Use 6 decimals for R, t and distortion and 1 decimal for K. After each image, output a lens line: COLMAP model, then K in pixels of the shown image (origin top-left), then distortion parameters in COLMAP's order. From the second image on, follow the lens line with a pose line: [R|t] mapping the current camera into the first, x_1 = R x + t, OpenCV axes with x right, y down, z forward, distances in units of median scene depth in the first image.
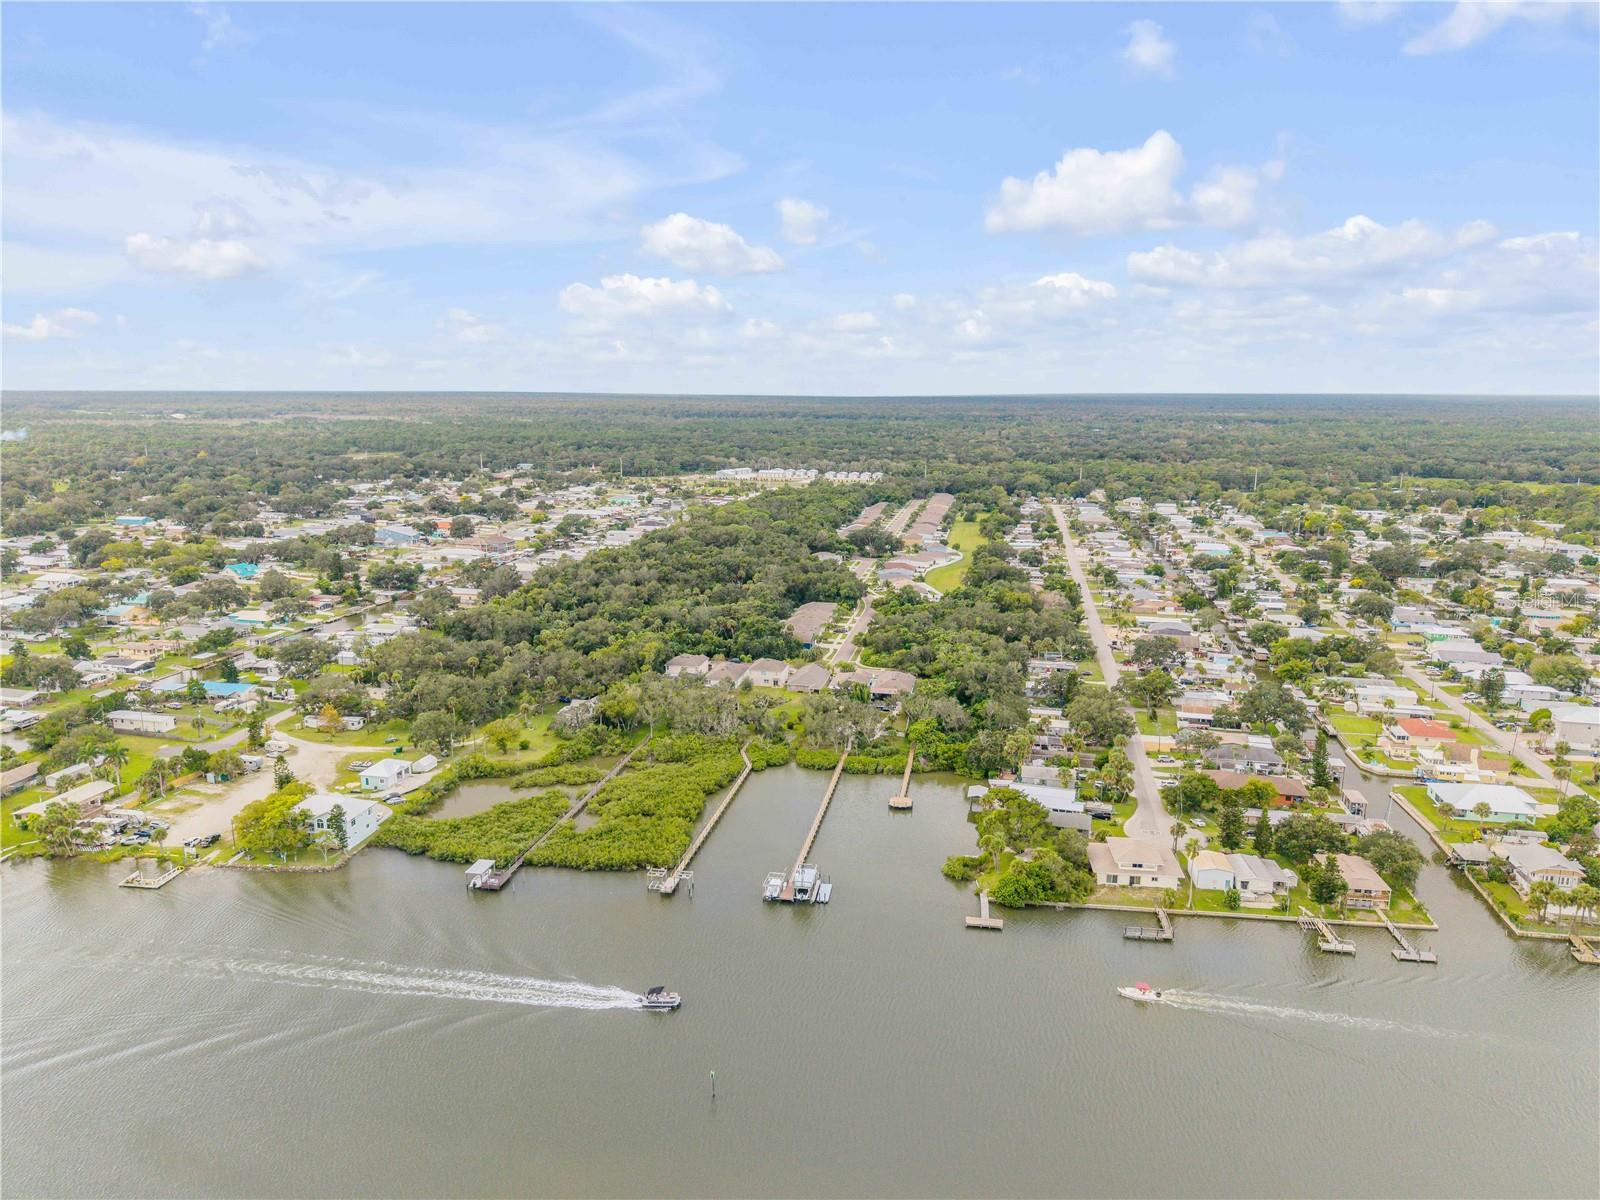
lens RADIAL K [[1063.5, 0, 814.3], [0, 1063.5, 604.2], [0, 0, 1]] dist [0.031616, -0.034939]
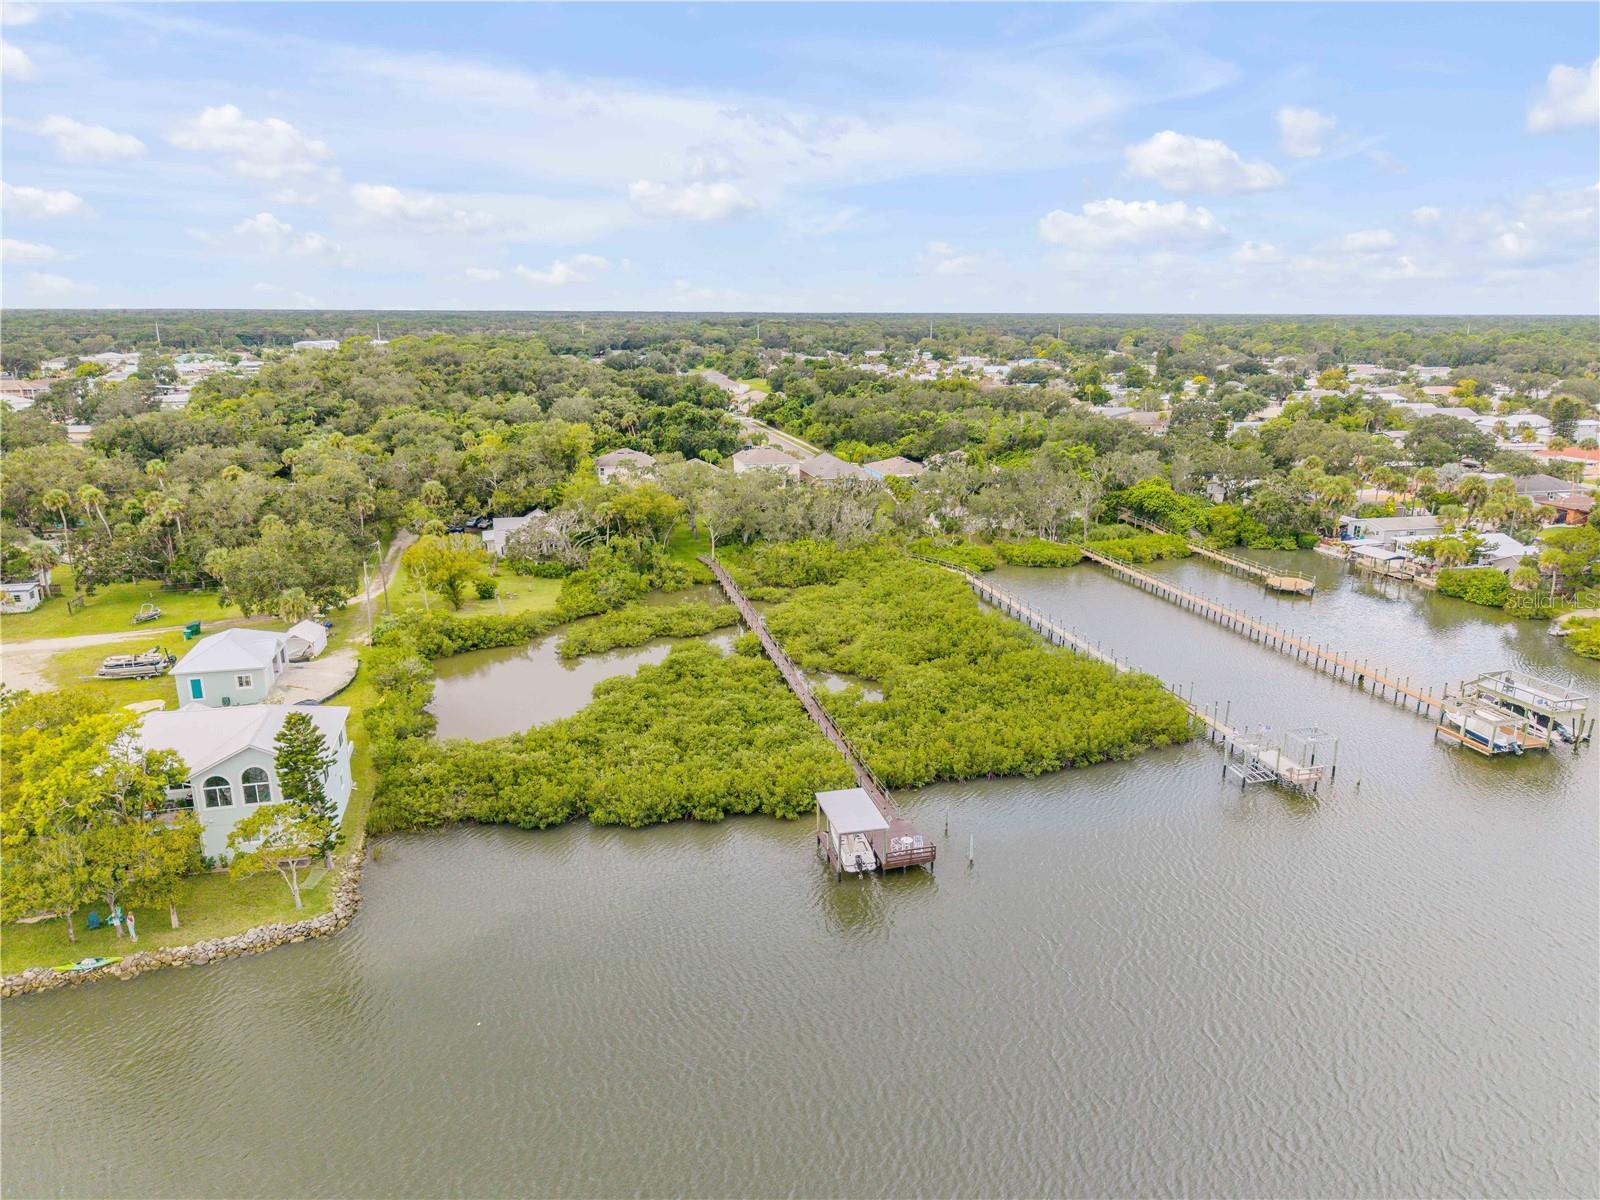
lens RADIAL K [[1077.2, 0, 802.4], [0, 1077.2, 602.7], [0, 0, 1]] dist [0.023930, -0.023172]
pose [[0.913417, -0.117341, 0.389744, -0.341268], [0.091864, 0.992269, 0.083449, 0.114306], [-0.396523, -0.040420, 0.917135, 0.527501]]
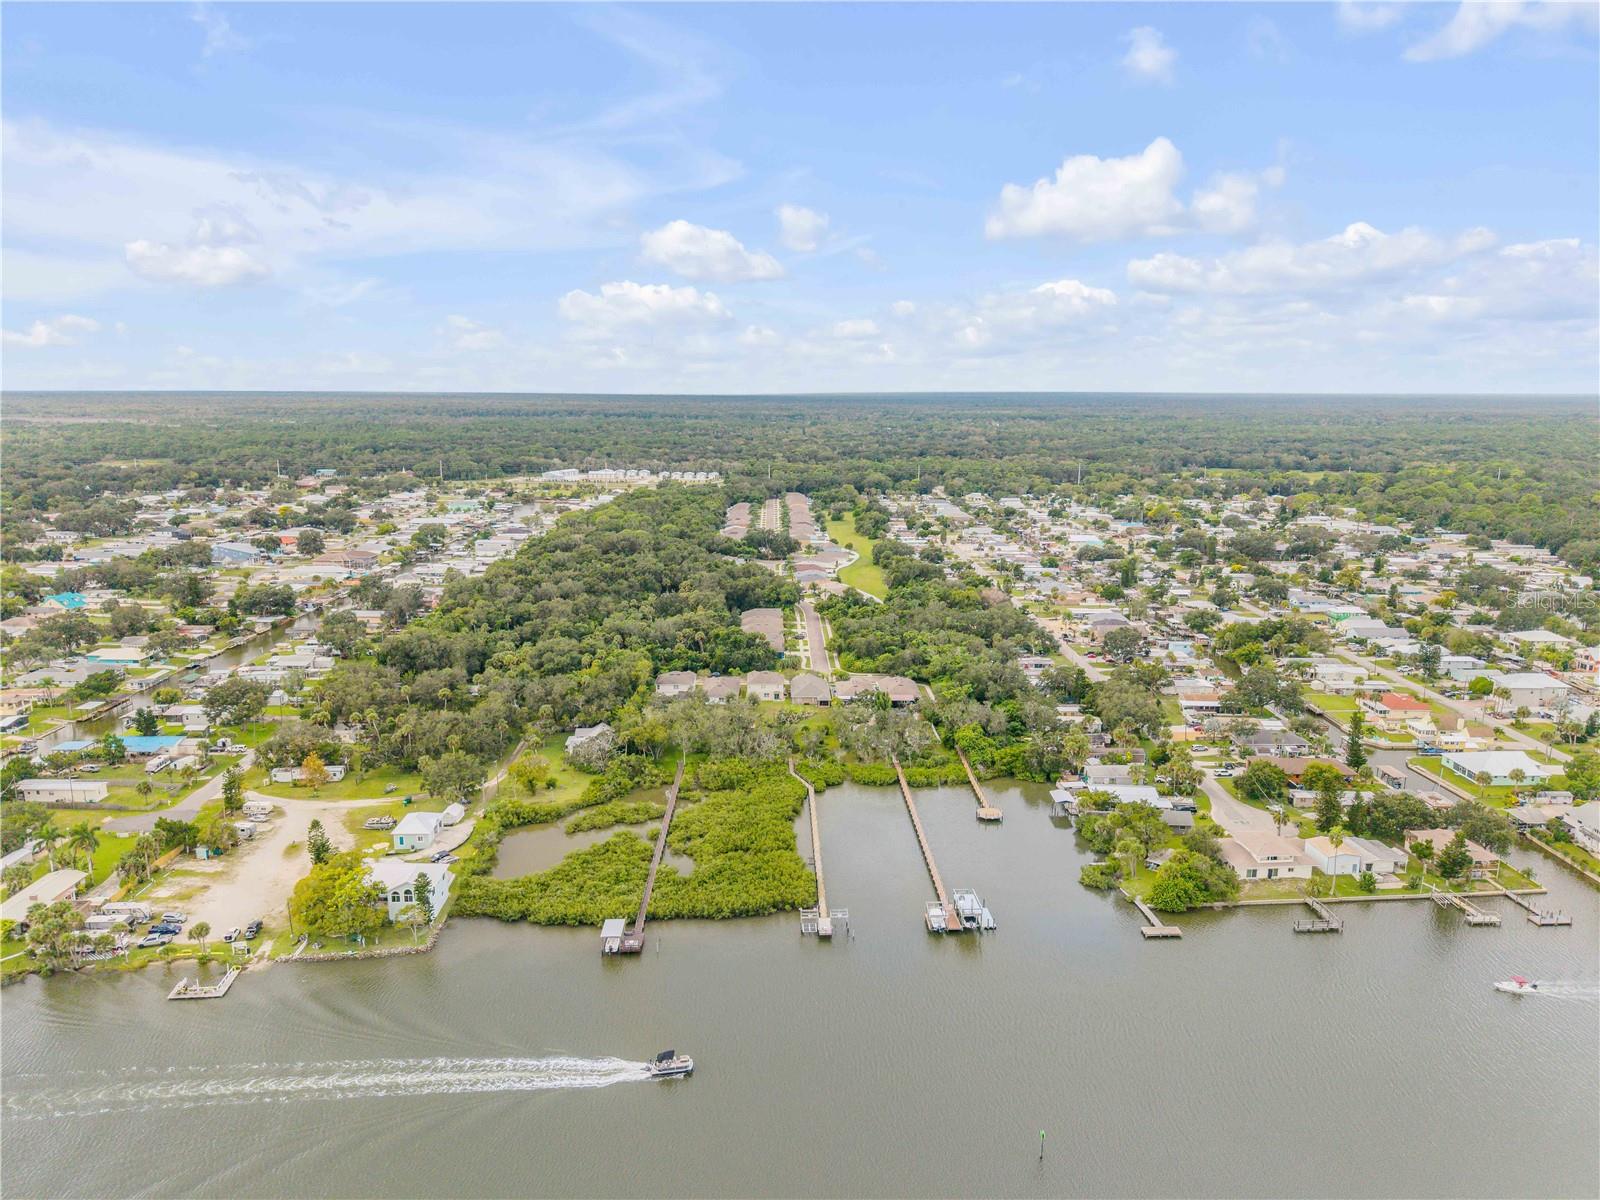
lens RADIAL K [[1063.5, 0, 814.3], [0, 1063.5, 604.2], [0, 0, 1]] dist [0.031616, -0.034939]
pose [[0.977060, -0.043508, 0.208474, -0.243890], [0.043292, 0.999047, 0.005603, -0.014865], [-0.208519, 0.003551, 0.978012, 0.075828]]
